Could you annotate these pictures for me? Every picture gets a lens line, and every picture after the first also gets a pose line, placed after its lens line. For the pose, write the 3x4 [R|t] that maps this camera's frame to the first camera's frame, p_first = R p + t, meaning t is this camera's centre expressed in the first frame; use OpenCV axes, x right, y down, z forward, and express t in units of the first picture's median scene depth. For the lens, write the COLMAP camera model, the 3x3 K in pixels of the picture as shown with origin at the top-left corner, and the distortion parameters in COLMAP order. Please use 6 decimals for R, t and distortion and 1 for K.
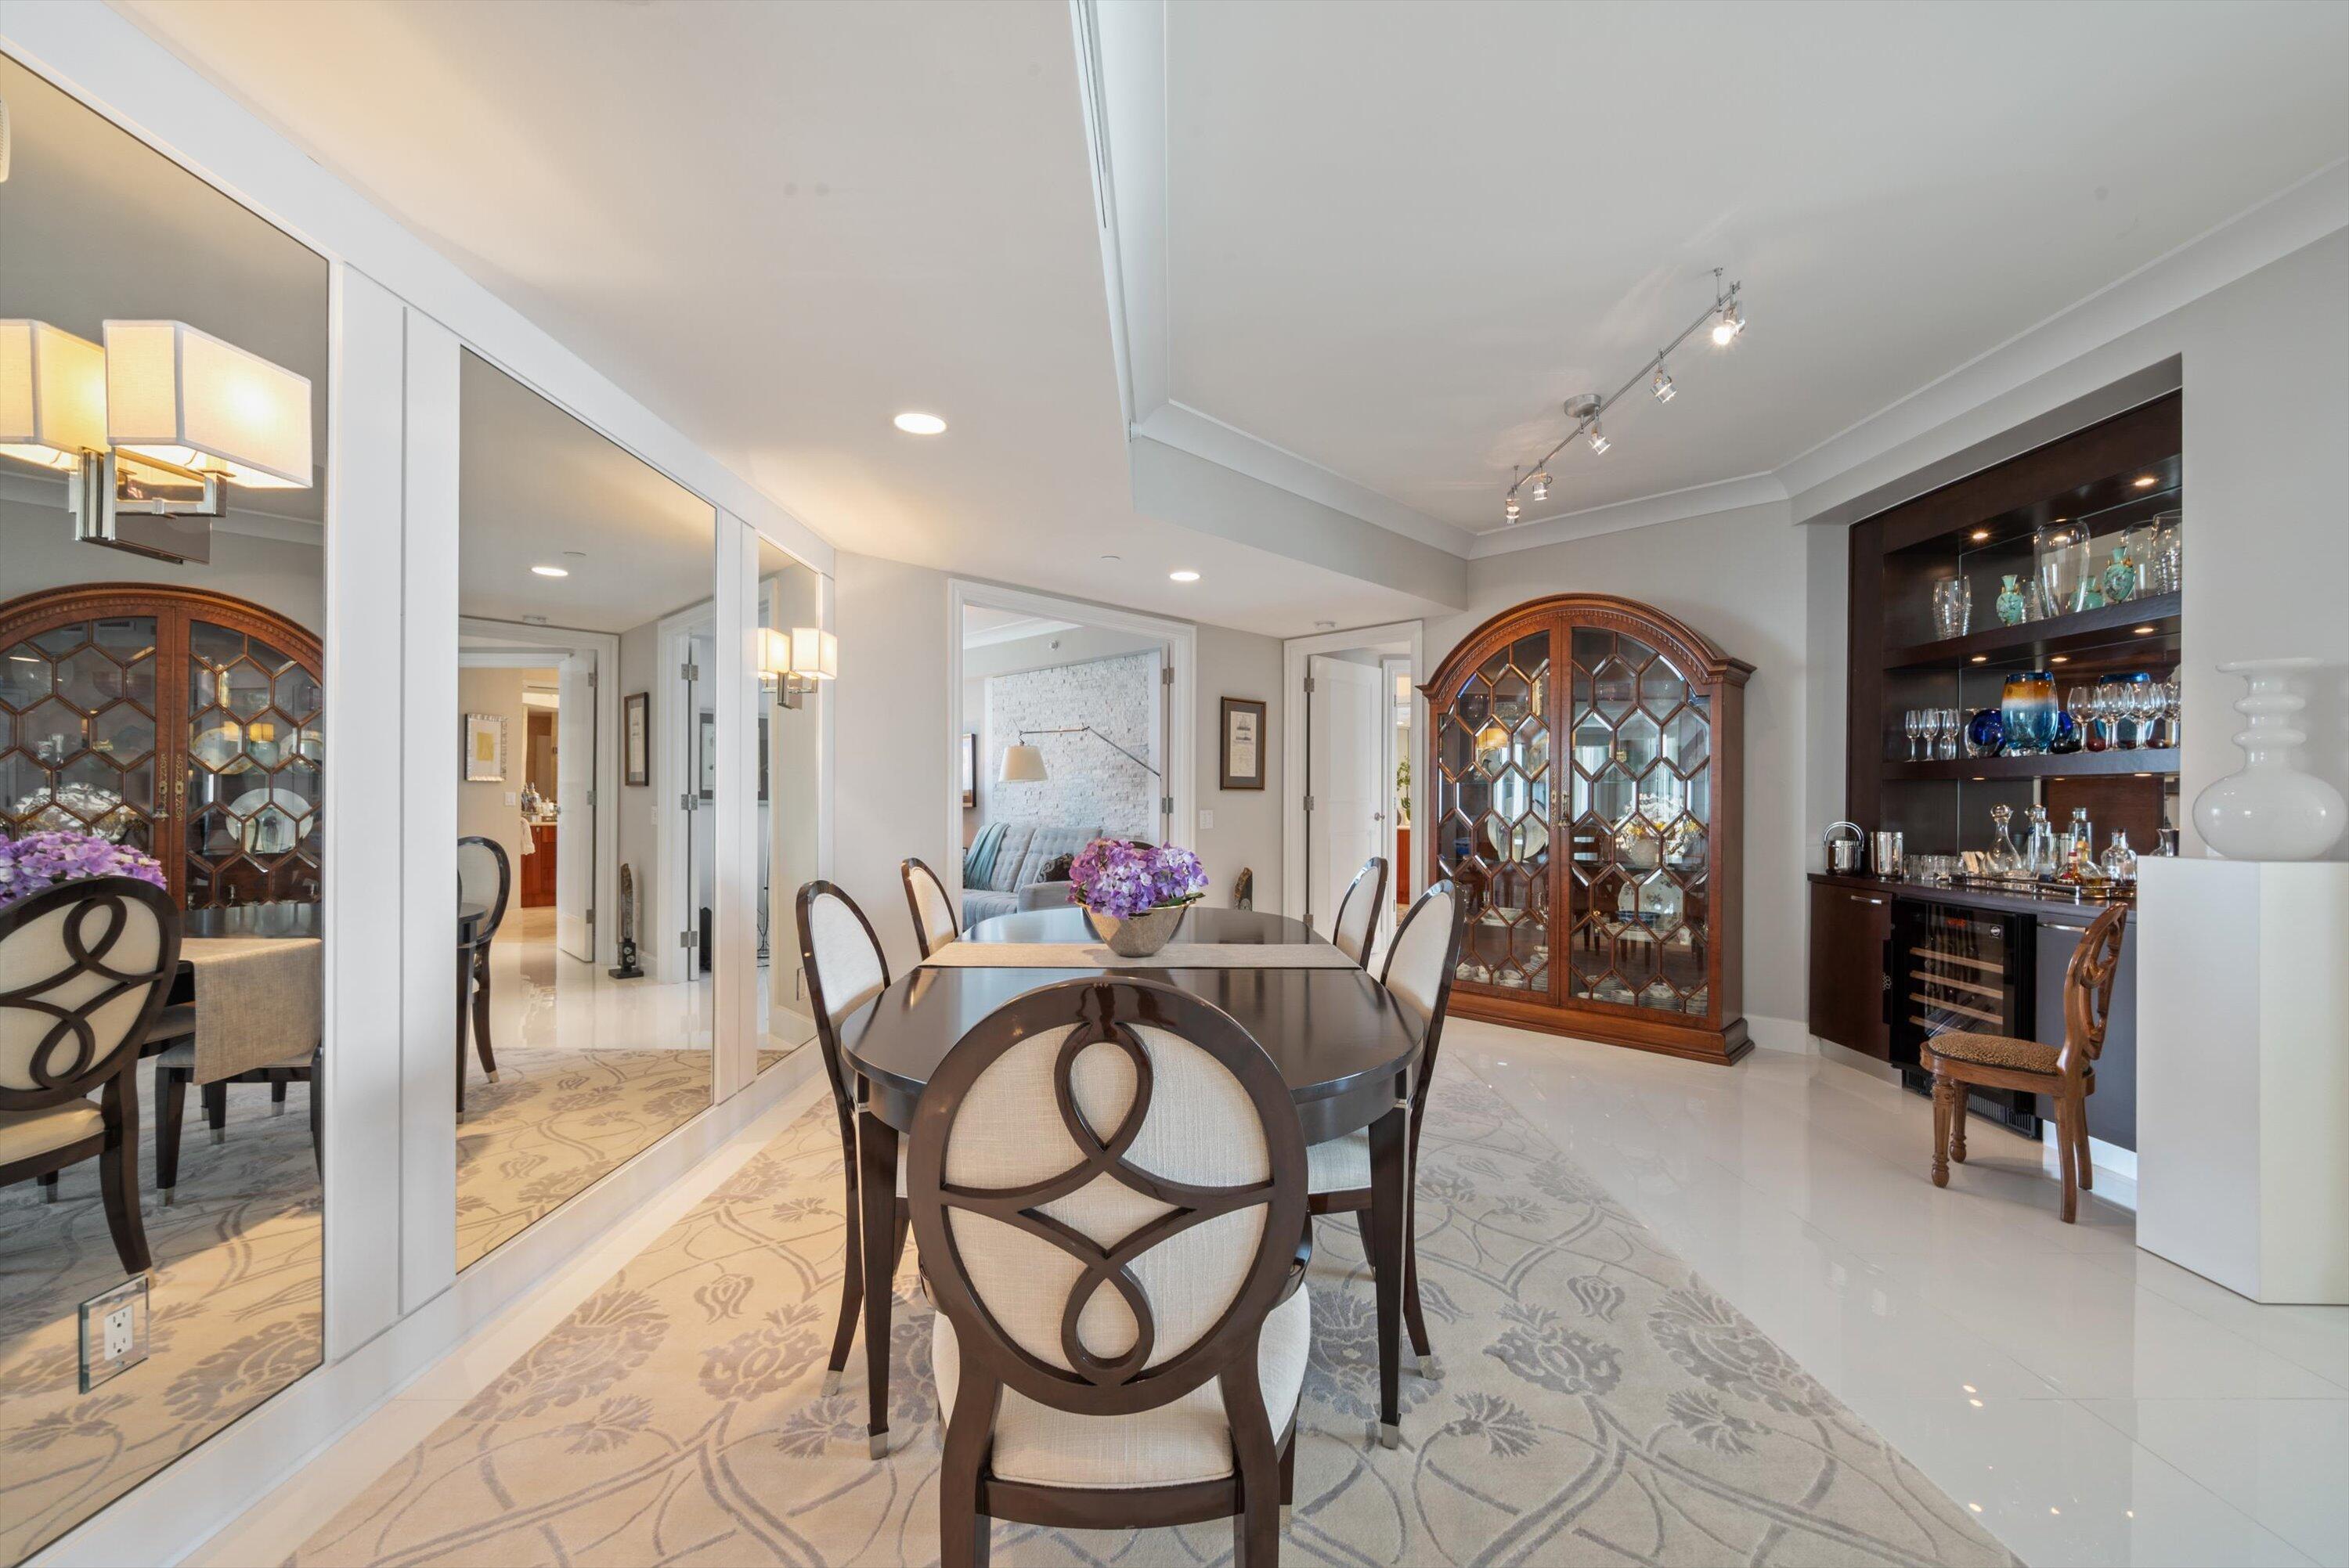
lens RADIAL K [[928.0, 0, 1176.8], [0, 928.0, 801.8], [0, 0, 1]] dist [-0.000805, -0.000491]
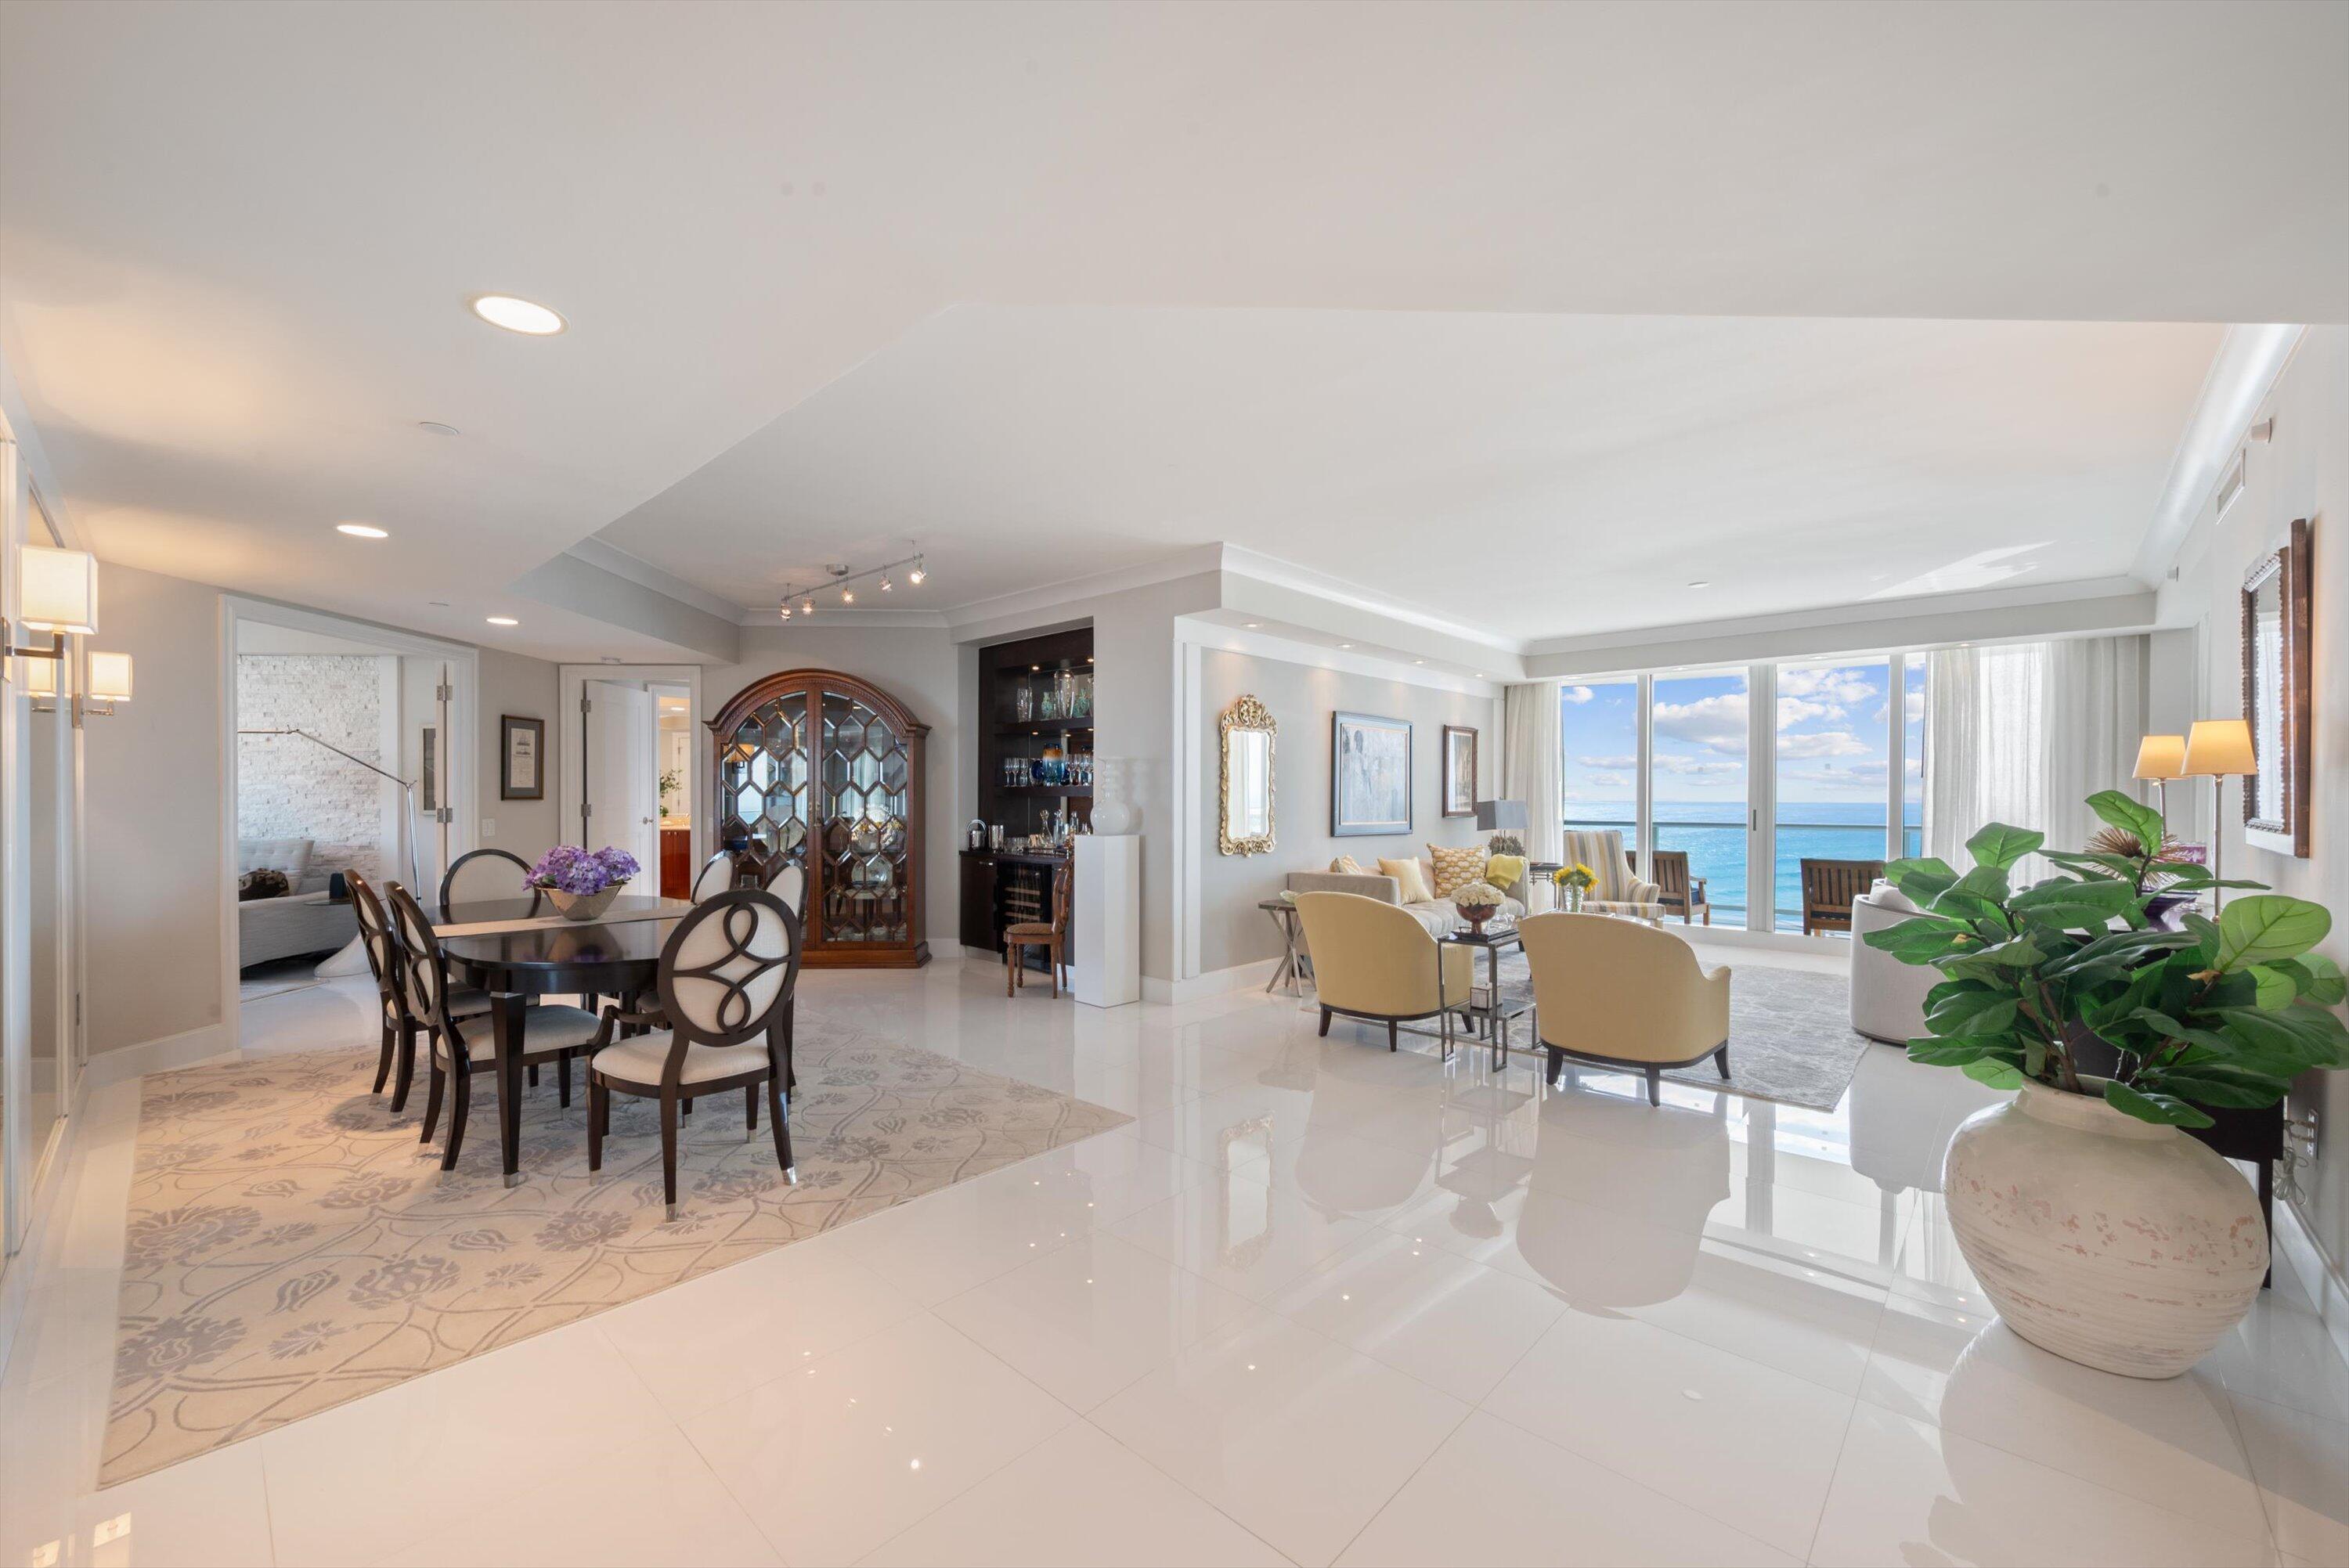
lens RADIAL K [[928.0, 0, 1176.8], [0, 928.0, 801.8], [0, 0, 1]] dist [-0.000805, -0.000491]
pose [[0.686513, -0.007468, 0.727079, -0.300629], [0.002109, 0.999963, 0.008280, -0.027150], [-0.727115, -0.004151, 0.686503, -0.487276]]
